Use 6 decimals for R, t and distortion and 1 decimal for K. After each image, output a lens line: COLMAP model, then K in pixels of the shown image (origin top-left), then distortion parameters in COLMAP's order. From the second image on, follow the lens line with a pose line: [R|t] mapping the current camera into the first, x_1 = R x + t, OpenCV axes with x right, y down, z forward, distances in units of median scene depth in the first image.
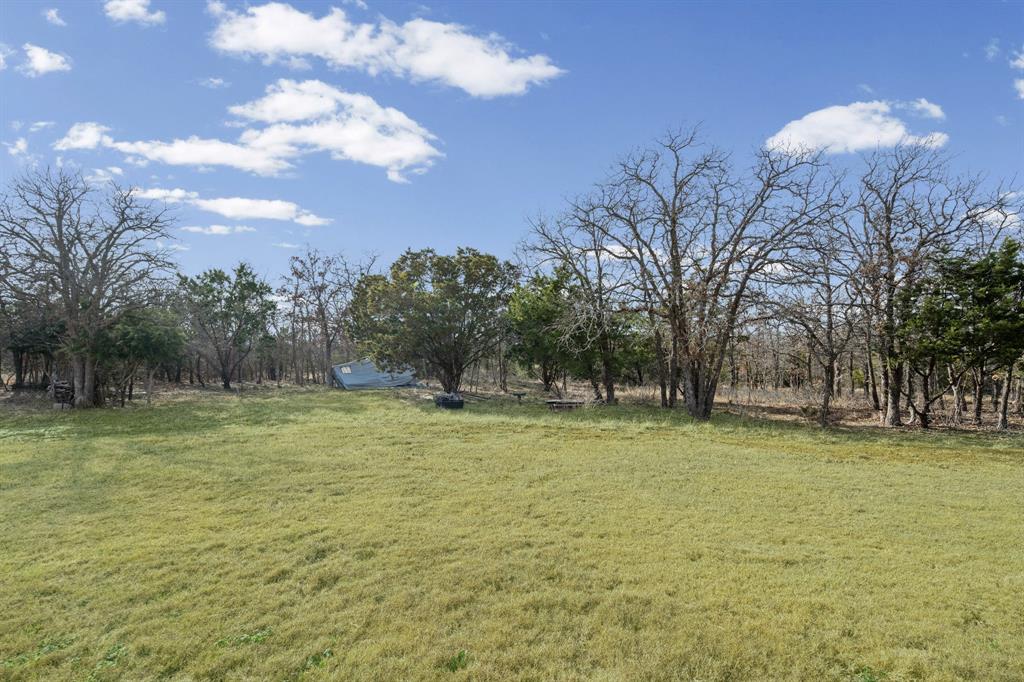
lens RADIAL K [[473.8, 0, 507.2], [0, 473.8, 365.0], [0, 0, 1]] dist [-0.001103, 0.000514]
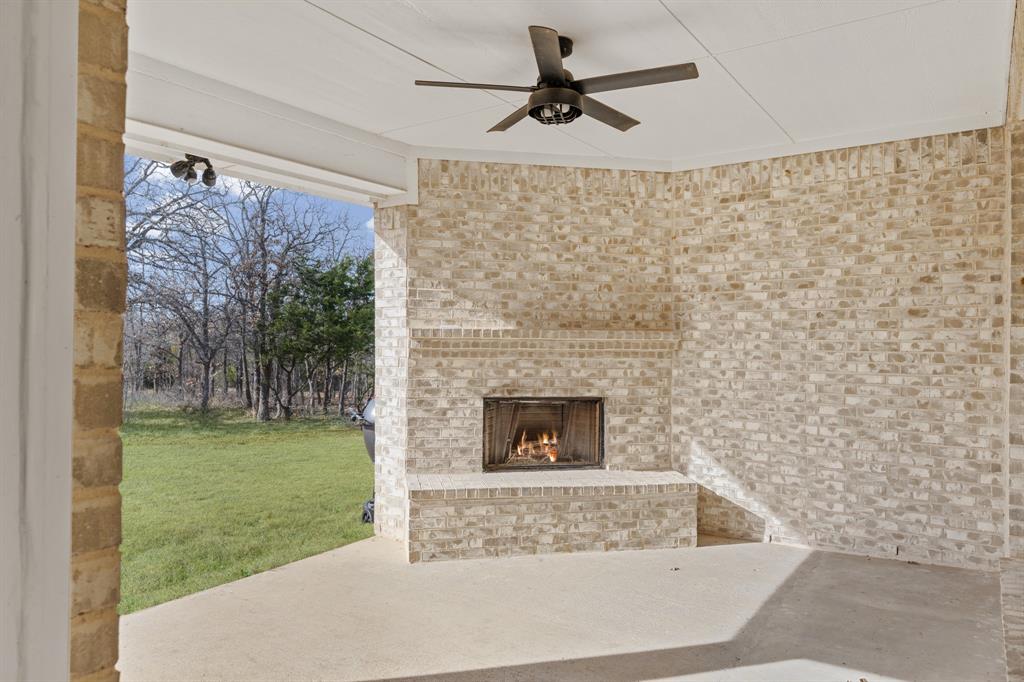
lens RADIAL K [[681.4, 0, 511.9], [0, 681.4, 344.2], [0, 0, 1]] dist [-0.005141, 0.000919]
pose [[0.513241, 0.027109, 0.857816, -0.170967], [-0.006866, 0.999599, -0.027481, -0.000141], [-0.858217, 0.008215, 0.513221, -0.211175]]
